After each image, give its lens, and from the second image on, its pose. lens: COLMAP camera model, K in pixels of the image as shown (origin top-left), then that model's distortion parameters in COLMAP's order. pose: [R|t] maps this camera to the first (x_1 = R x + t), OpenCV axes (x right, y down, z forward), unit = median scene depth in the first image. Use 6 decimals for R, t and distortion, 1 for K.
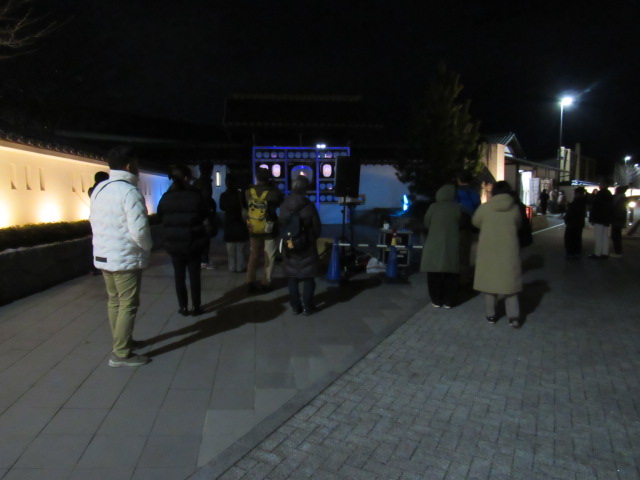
lens RADIAL K [[450.8, 0, 320.0], [0, 450.8, 240.0], [0, 0, 1]] dist [0.049874, 0.001134]
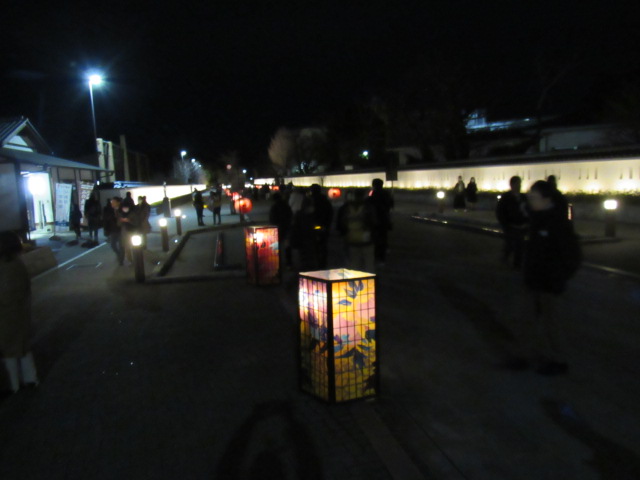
lens RADIAL K [[528.3, 0, 320.0], [0, 528.3, 240.0], [0, 0, 1]] dist [0.001090, 0.002022]
pose [[0.680966, -0.129652, 0.720746, 0.120342], [0.140461, 0.989053, 0.045208, -0.023876], [-0.718718, 0.070452, 0.691723, 0.135723]]
